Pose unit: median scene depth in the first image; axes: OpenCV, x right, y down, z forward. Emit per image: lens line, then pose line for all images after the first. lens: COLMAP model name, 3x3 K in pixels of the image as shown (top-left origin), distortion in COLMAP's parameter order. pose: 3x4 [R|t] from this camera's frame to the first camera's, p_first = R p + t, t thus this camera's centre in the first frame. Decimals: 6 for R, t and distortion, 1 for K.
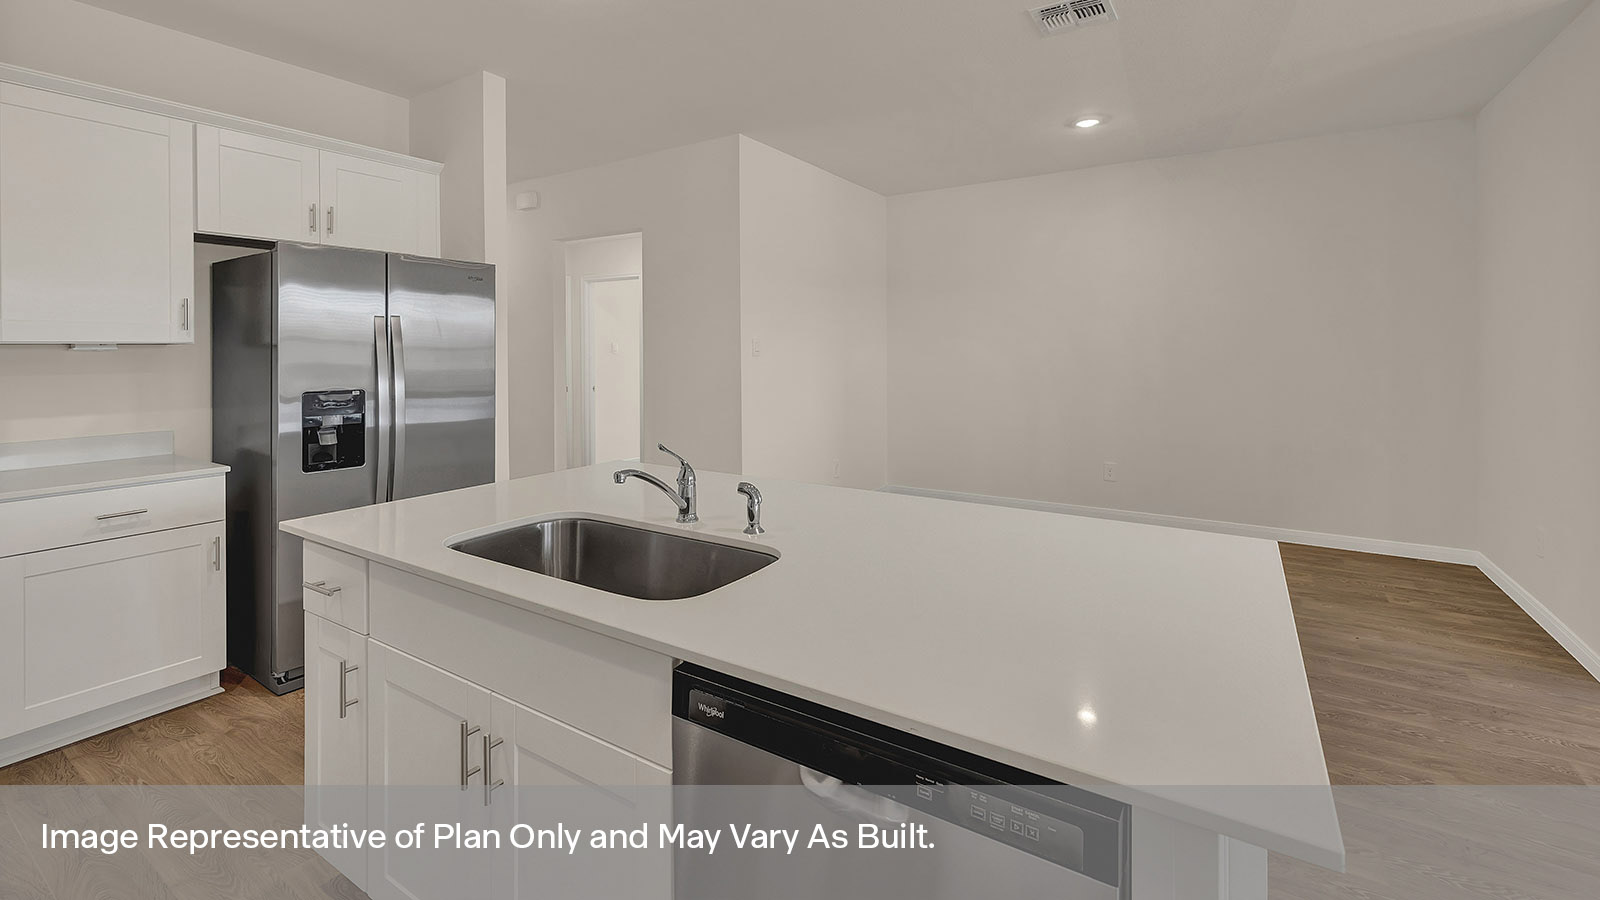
lens RADIAL K [[691.9, 0, 795.4], [0, 691.9, 354.1], [0, 0, 1]] dist [0.001982, -0.000019]
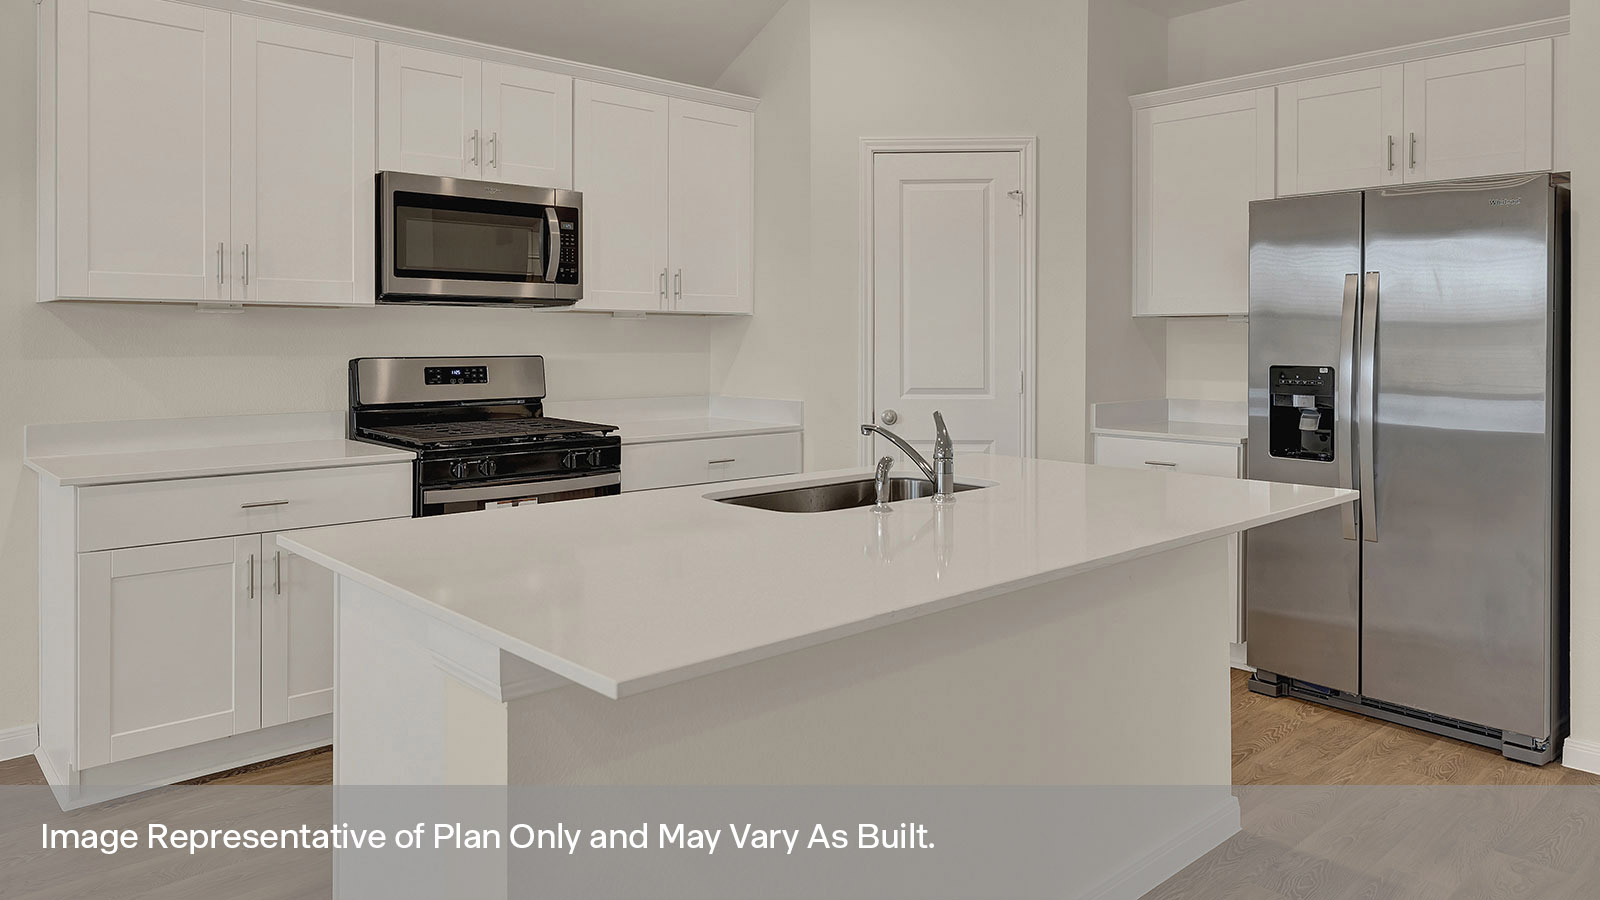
lens RADIAL K [[1059.7, 0, 785.1], [0, 1059.7, 341.4], [0, 0, 1]] dist [0.002162, 0.001368]
pose [[-0.257884, 0.000050, -0.966176, 0.703009], [-0.004262, 0.999990, 0.001190, 0.021725], [0.966167, 0.004425, -0.257881, 0.688556]]
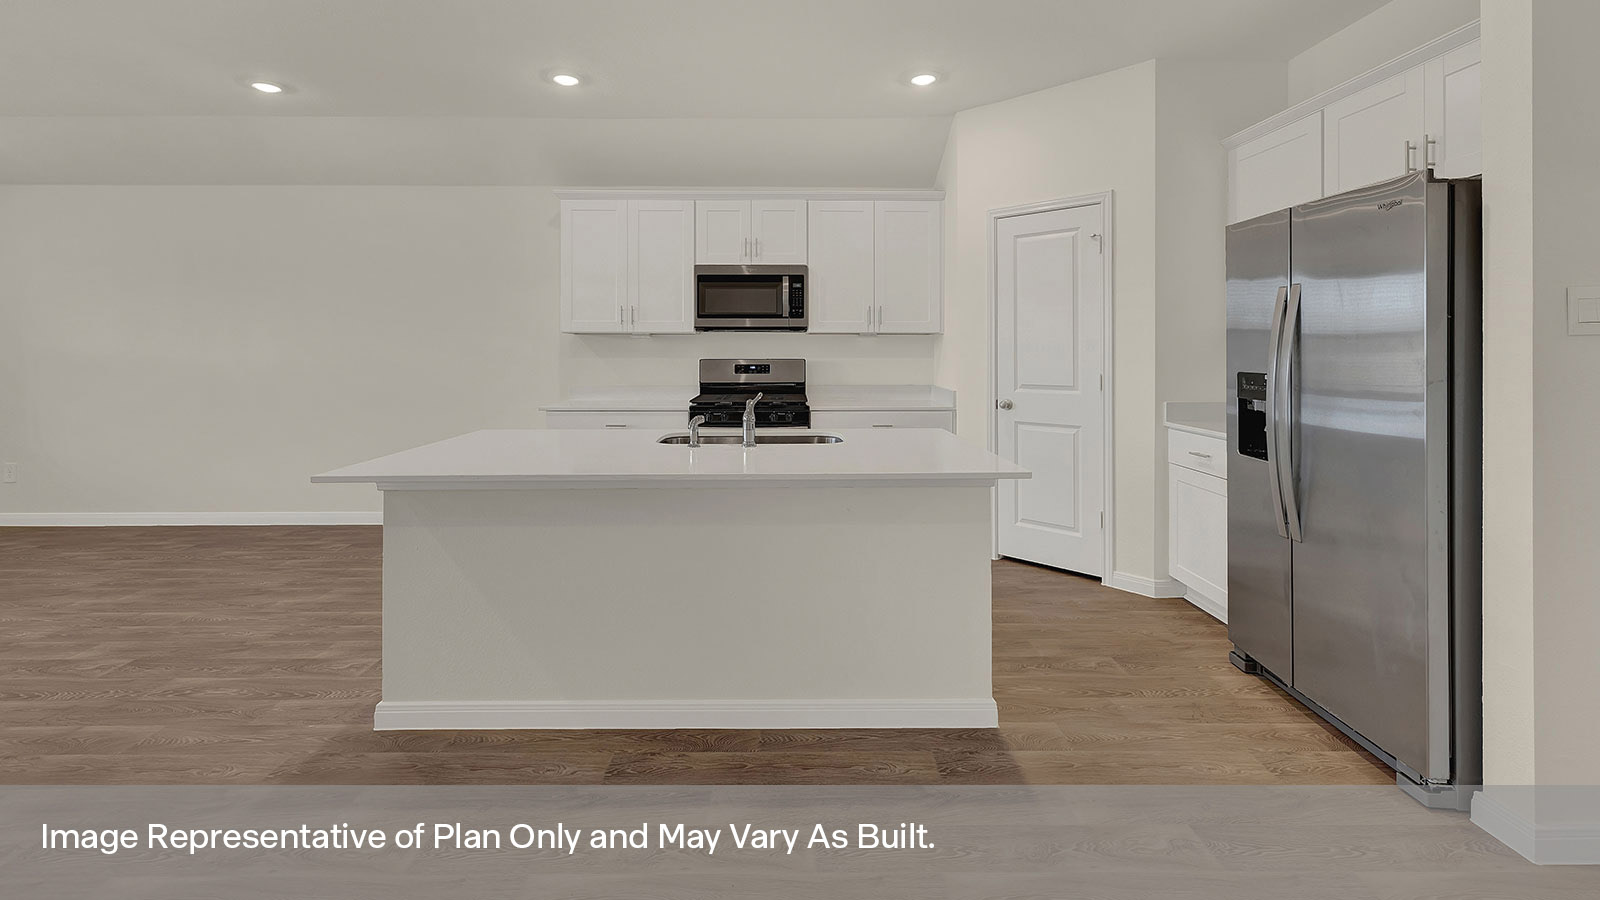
lens RADIAL K [[681.9, 0, 785.8], [0, 681.9, 347.2], [0, 0, 1]] dist [0.001759, 0.000284]
pose [[-0.834691, -0.003071, -0.550710, 0.334956], [-0.002185, 0.999995, -0.002265, 0.019761], [0.550714, -0.000687, -0.834693, 1.341742]]
